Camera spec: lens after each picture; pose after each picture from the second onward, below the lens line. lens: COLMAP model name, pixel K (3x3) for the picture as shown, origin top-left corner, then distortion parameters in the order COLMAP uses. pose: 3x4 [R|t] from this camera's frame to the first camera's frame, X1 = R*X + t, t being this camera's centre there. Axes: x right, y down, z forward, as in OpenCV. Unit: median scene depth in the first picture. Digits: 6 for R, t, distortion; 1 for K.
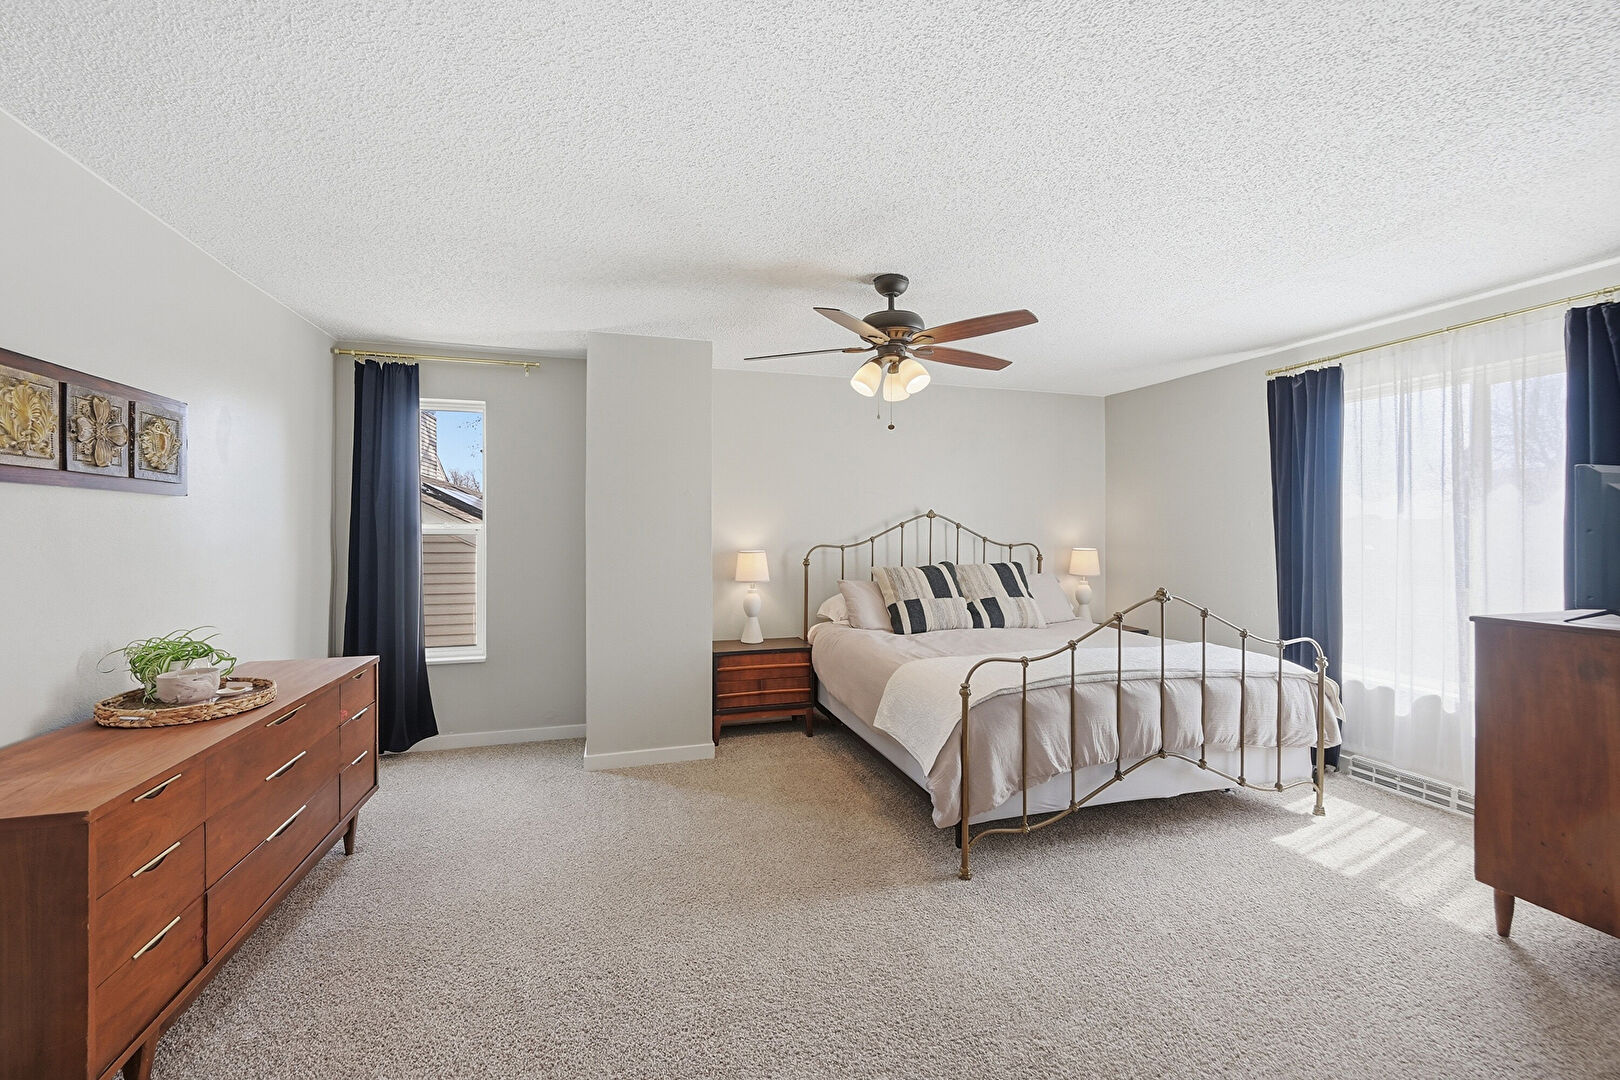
lens RADIAL K [[640.6, 0, 813.6], [0, 640.6, 531.9], [0, 0, 1]] dist [-0.004569, 0.000457]
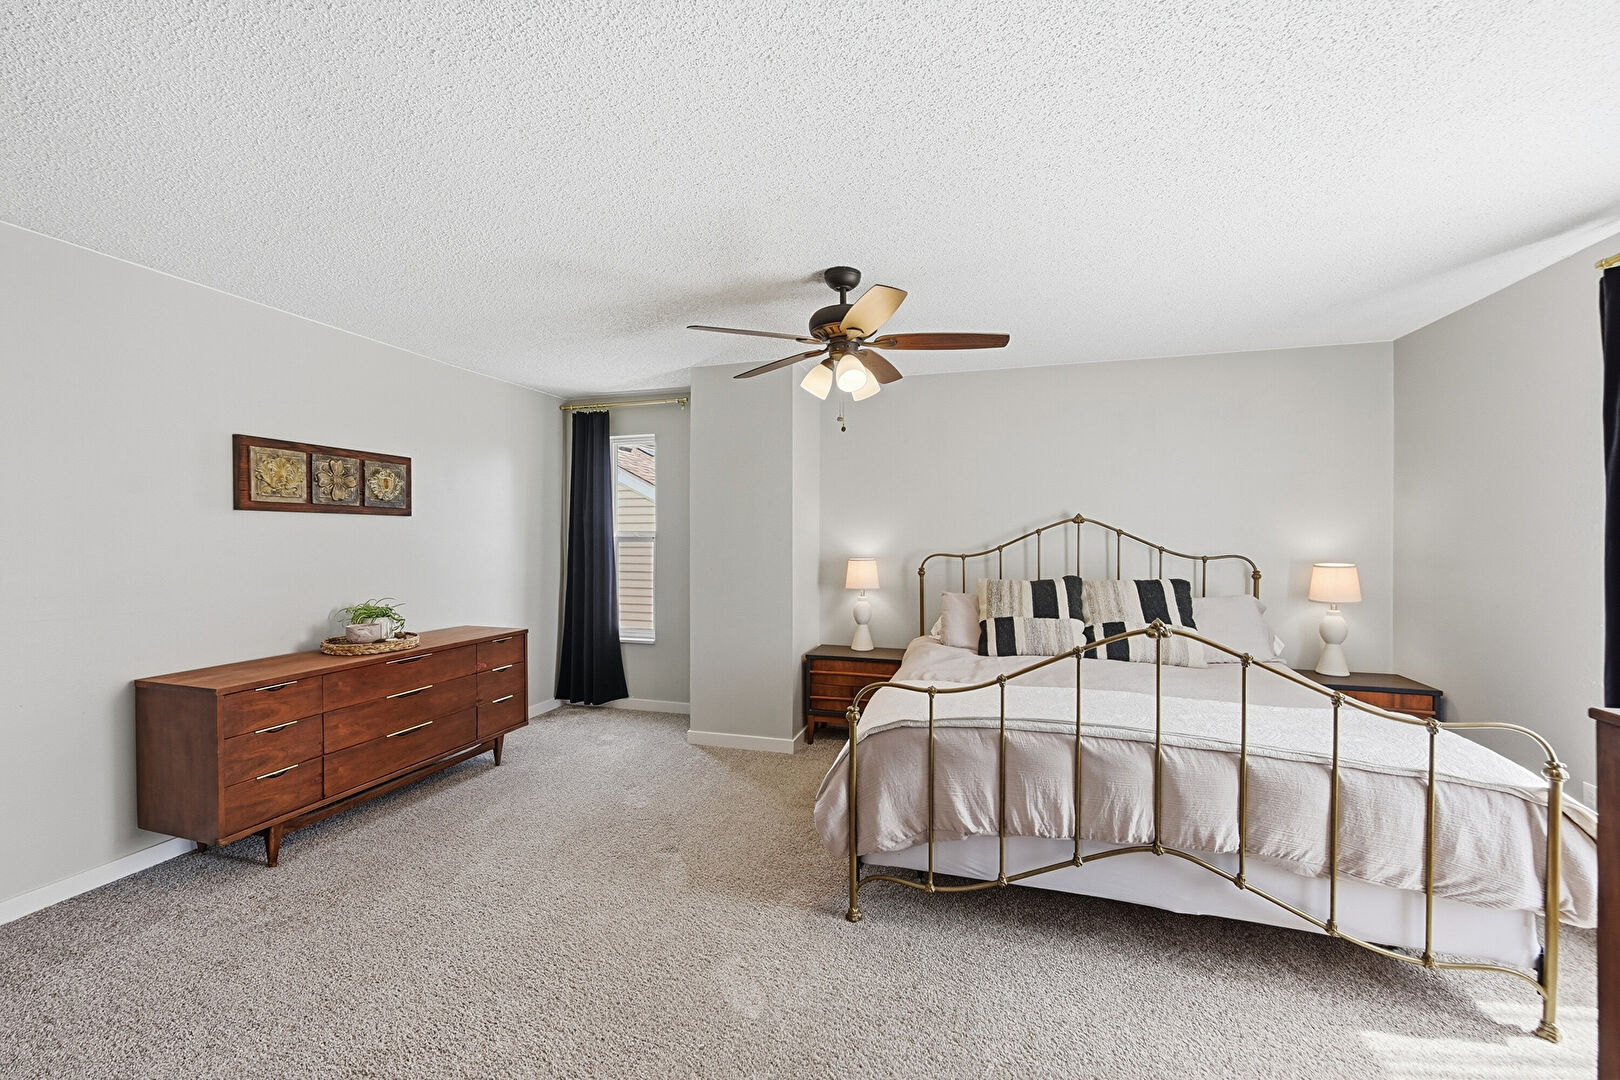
lens RADIAL K [[640.6, 0, 809.4], [0, 640.6, 544.1], [0, 0, 1]] dist [-0.004569, 0.000457]
pose [[0.835702, 0.005250, -0.549158, 0.582129], [-0.001776, 0.999975, 0.006856, -0.000008], [0.549180, -0.004754, 0.835691, 0.176090]]
